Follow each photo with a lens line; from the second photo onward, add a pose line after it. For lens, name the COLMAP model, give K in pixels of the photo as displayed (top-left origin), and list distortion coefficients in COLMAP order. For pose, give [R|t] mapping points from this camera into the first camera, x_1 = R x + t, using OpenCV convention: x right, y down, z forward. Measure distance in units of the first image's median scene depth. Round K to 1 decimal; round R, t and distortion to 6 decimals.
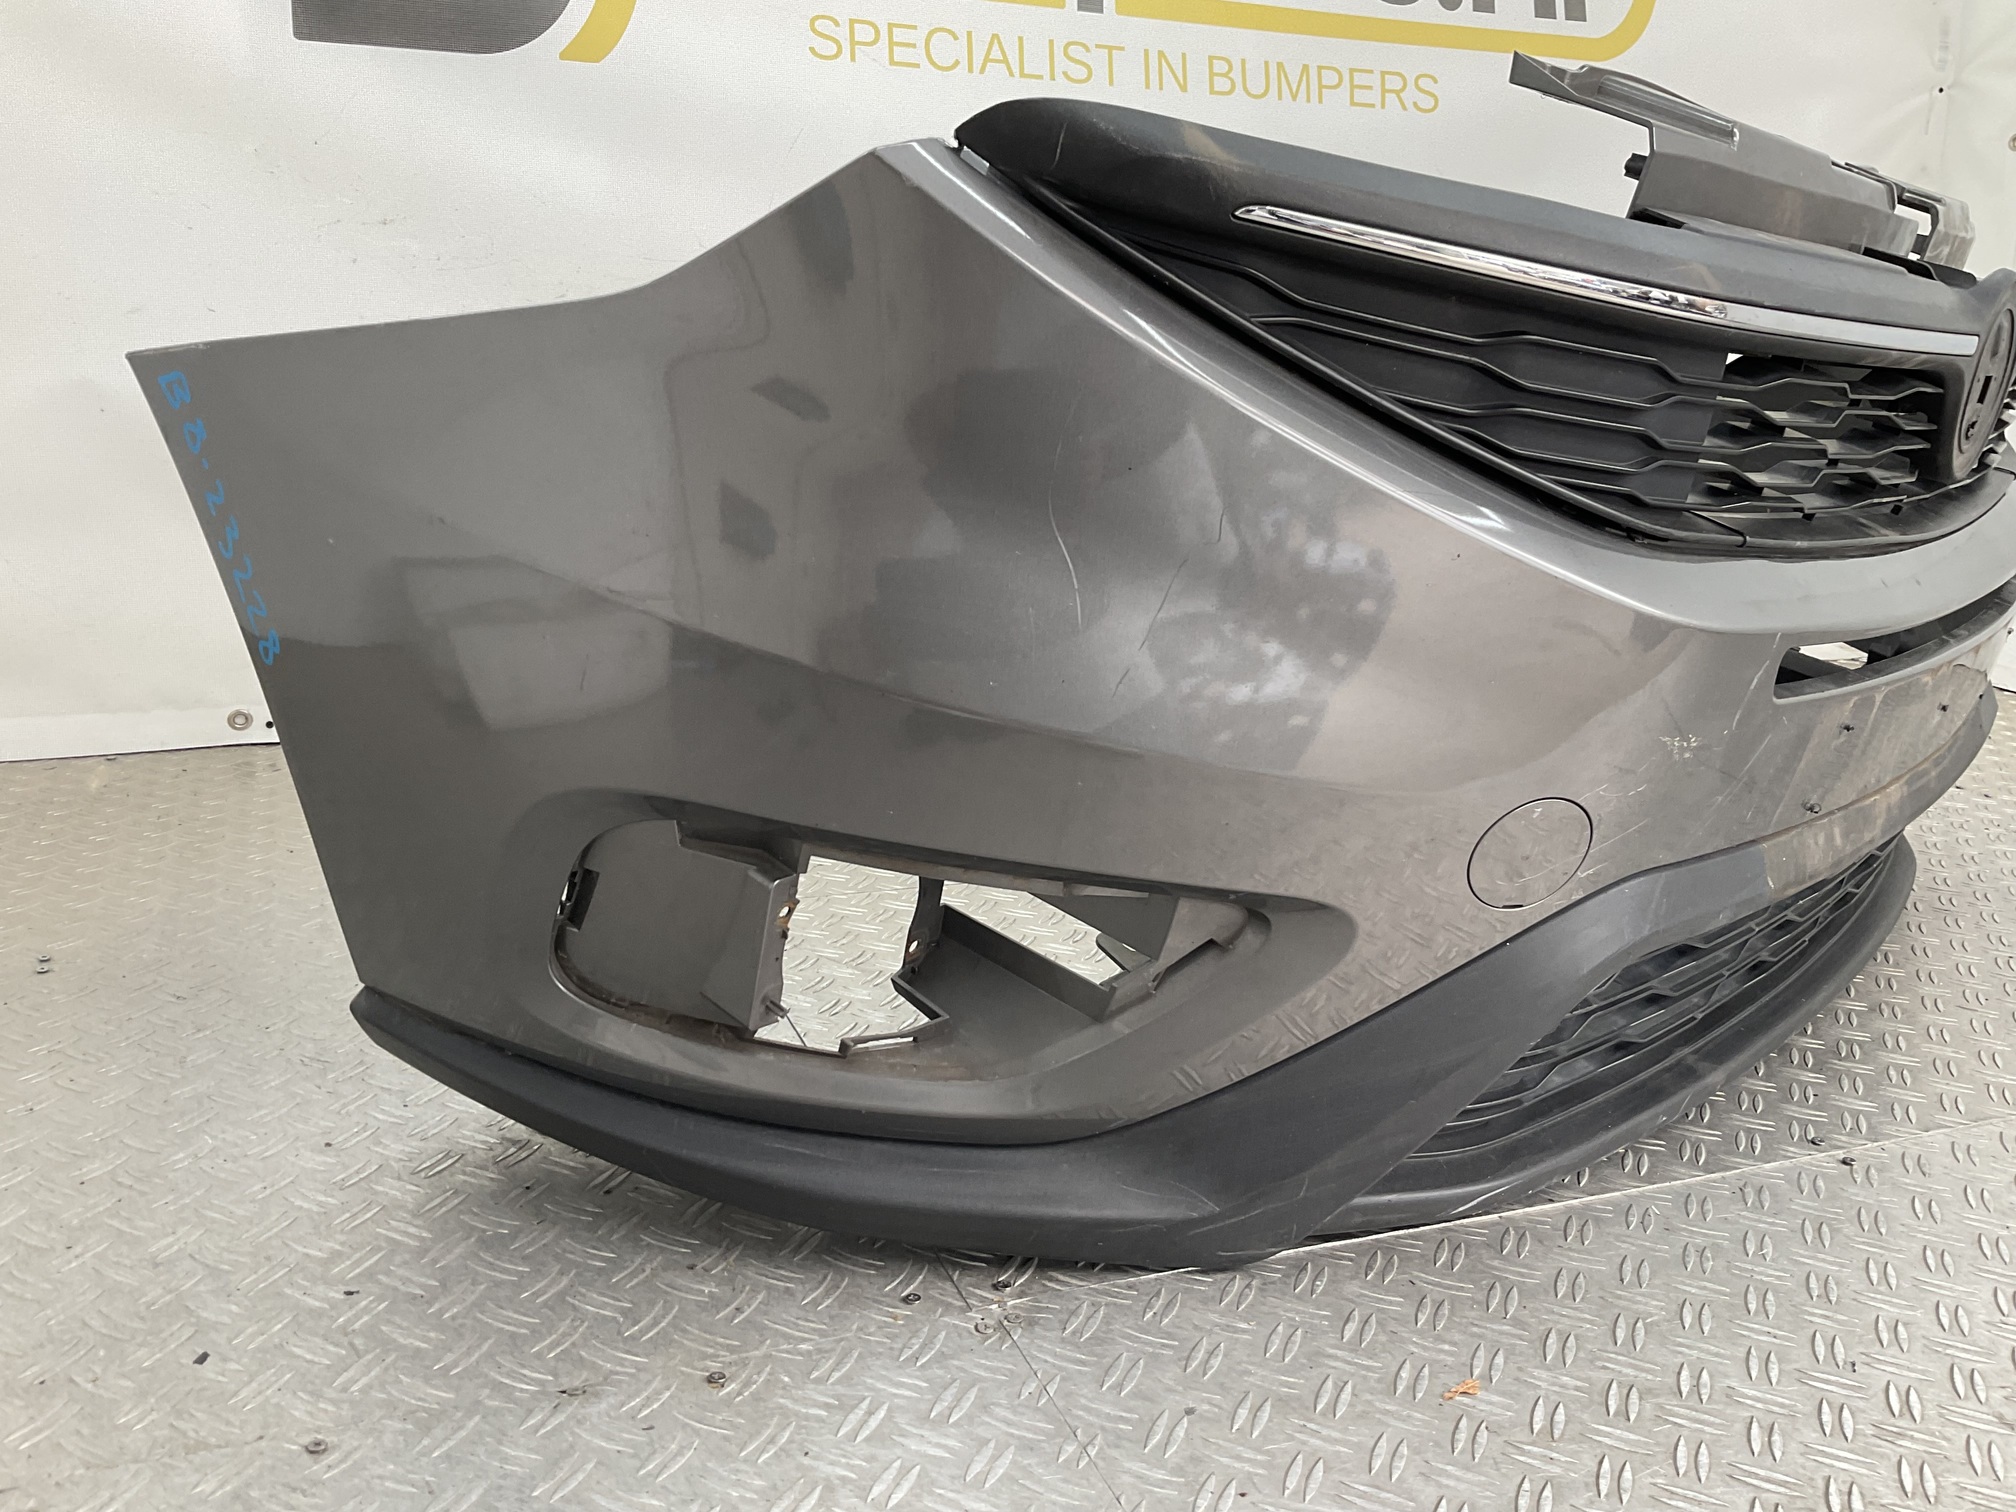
lens RADIAL K [[1664.3, 0, 1008.0], [0, 1664.3, 756.0], [0, 0, 1]] dist [0.093598, -0.200626]
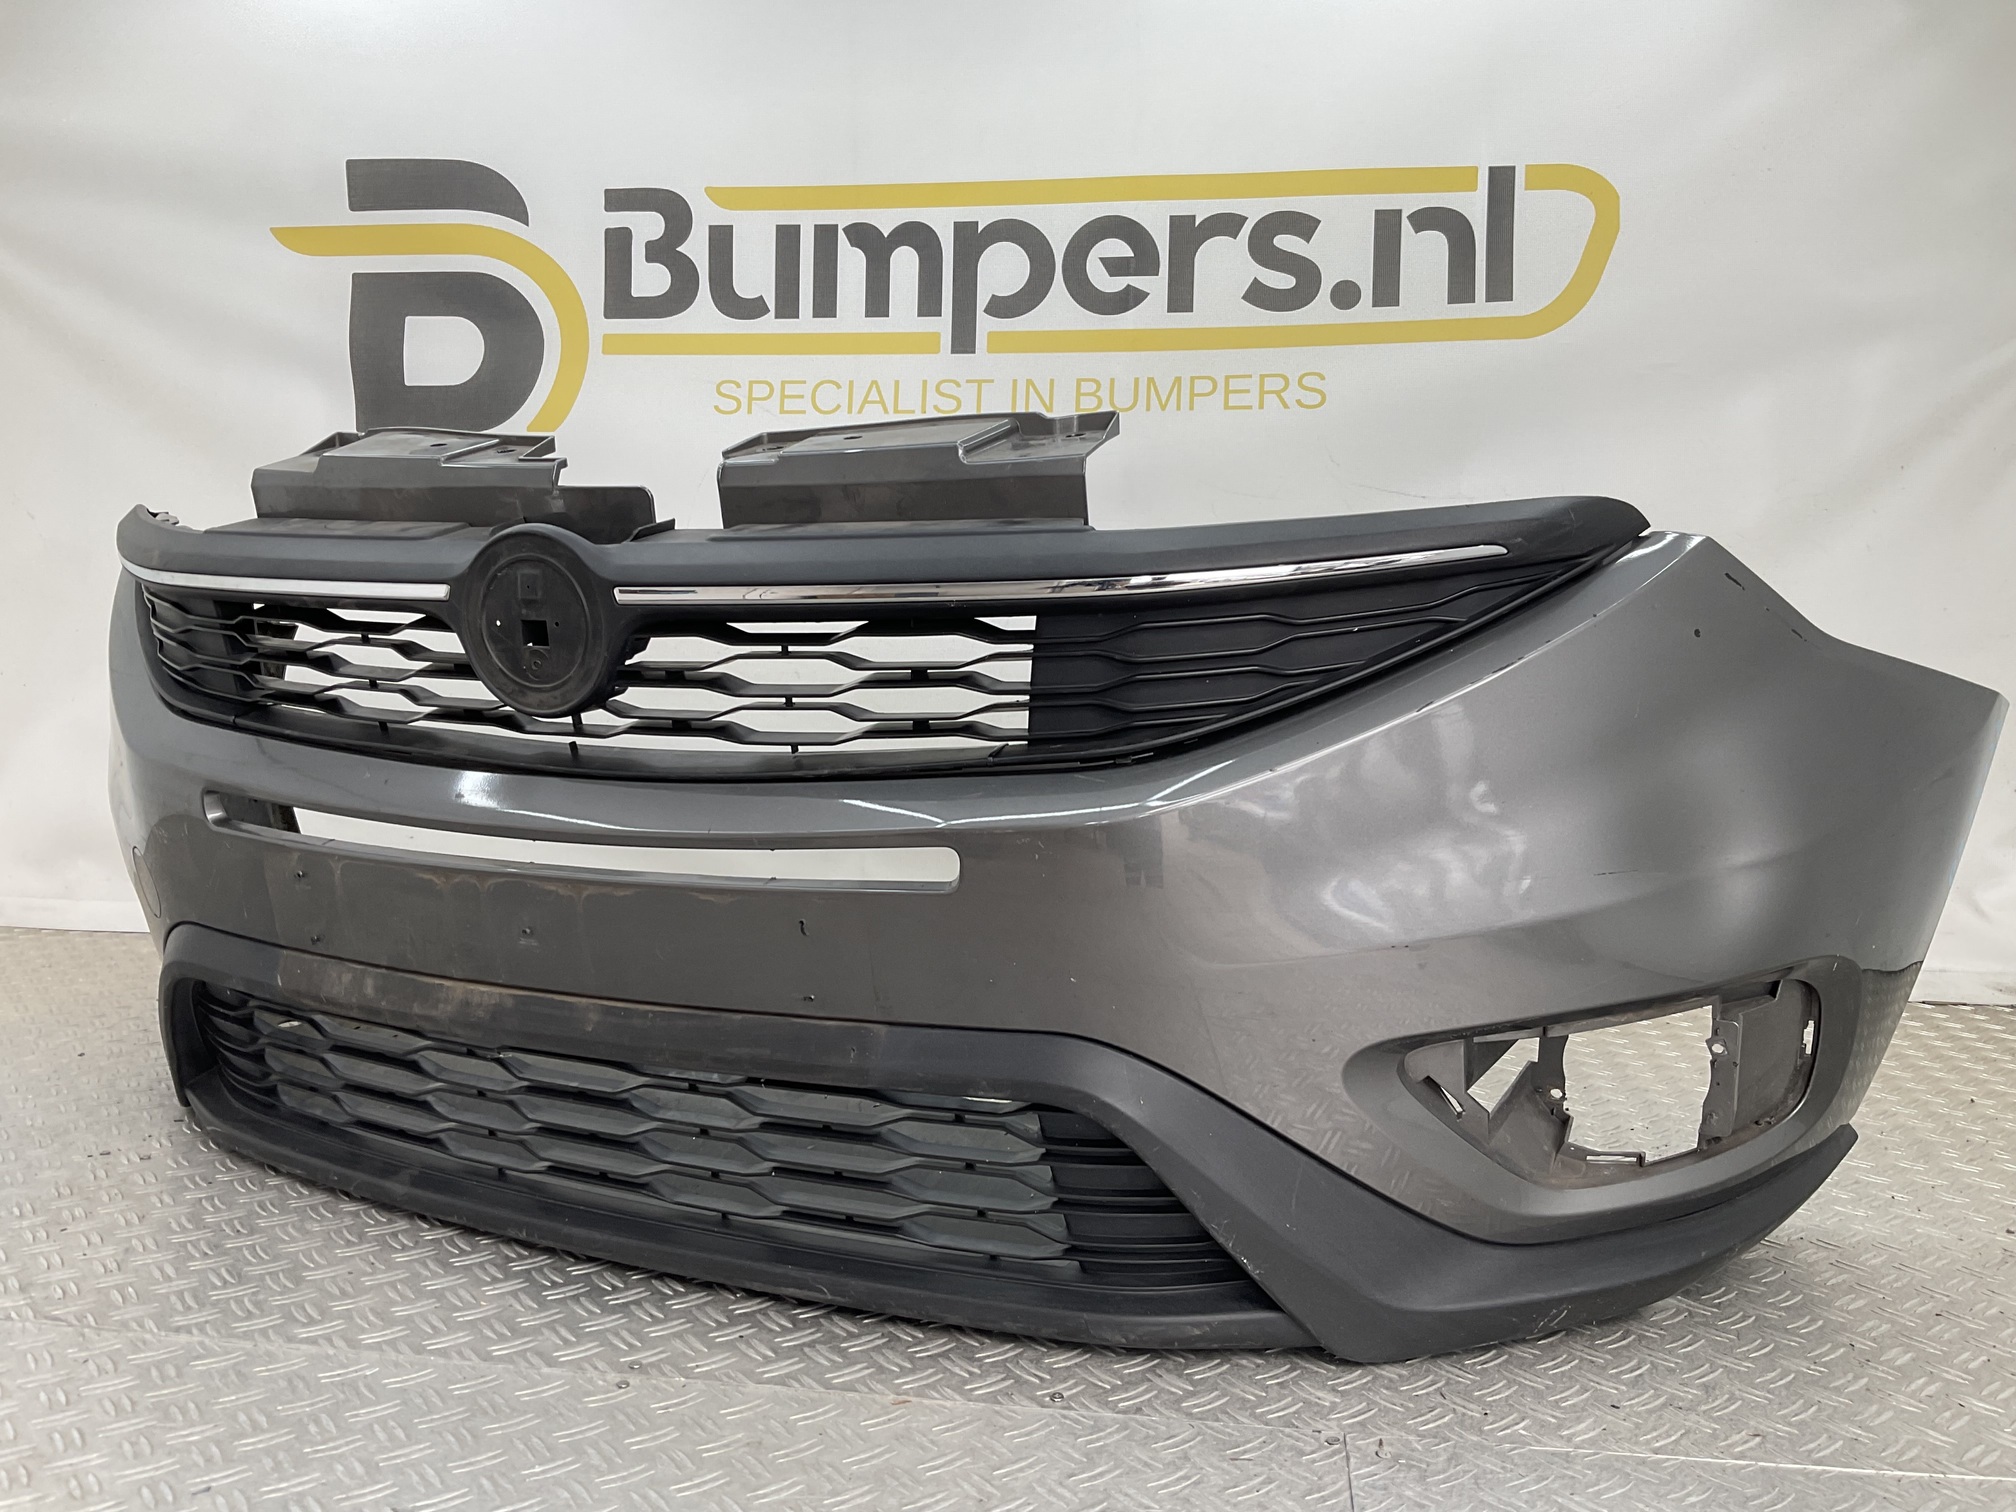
lens RADIAL K [[1653.4, 0, 1008.0], [0, 1653.4, 756.0], [0, 0, 1]] dist [0.141021, -0.313570]
pose [[0.869314, 0.015768, -0.494009, 0.654661], [-0.105574, 0.982348, -0.154425, -0.000402], [0.482854, 0.186398, 0.855633, 0.095572]]
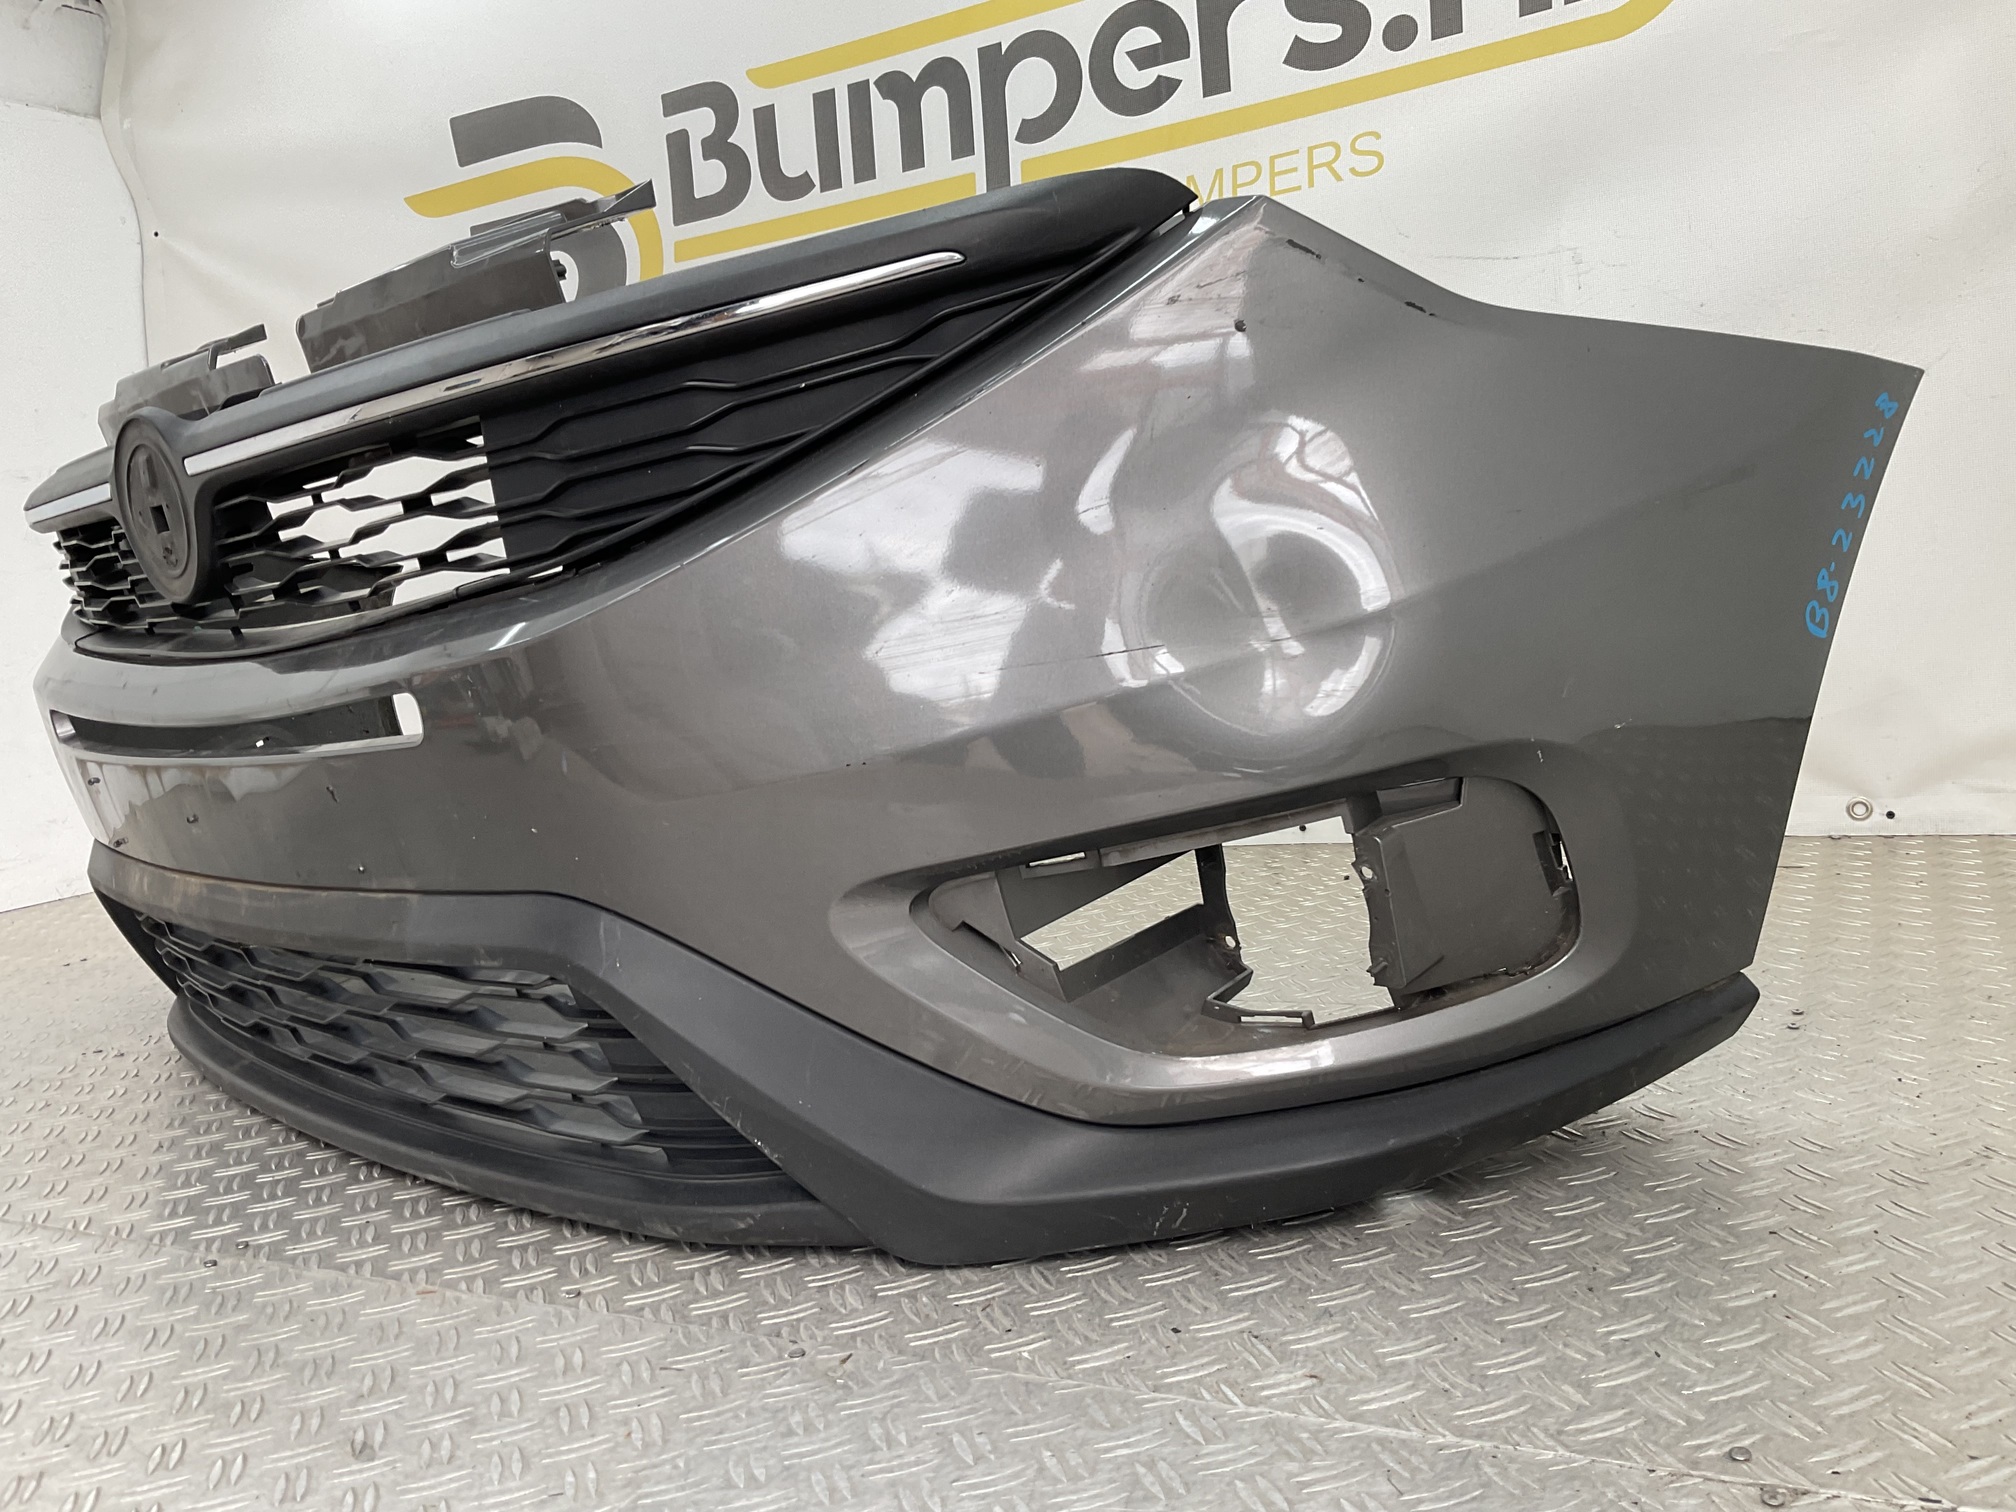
lens RADIAL K [[1664.3, 0, 1008.0], [0, 1664.3, 756.0], [0, 0, 1]] dist [0.093598, -0.200626]
pose [[0.646044, -0.021032, -0.763011, 0.862455], [-0.065716, 0.994376, -0.083052, -0.004537], [0.760466, 0.103797, 0.641028, 0.377207]]
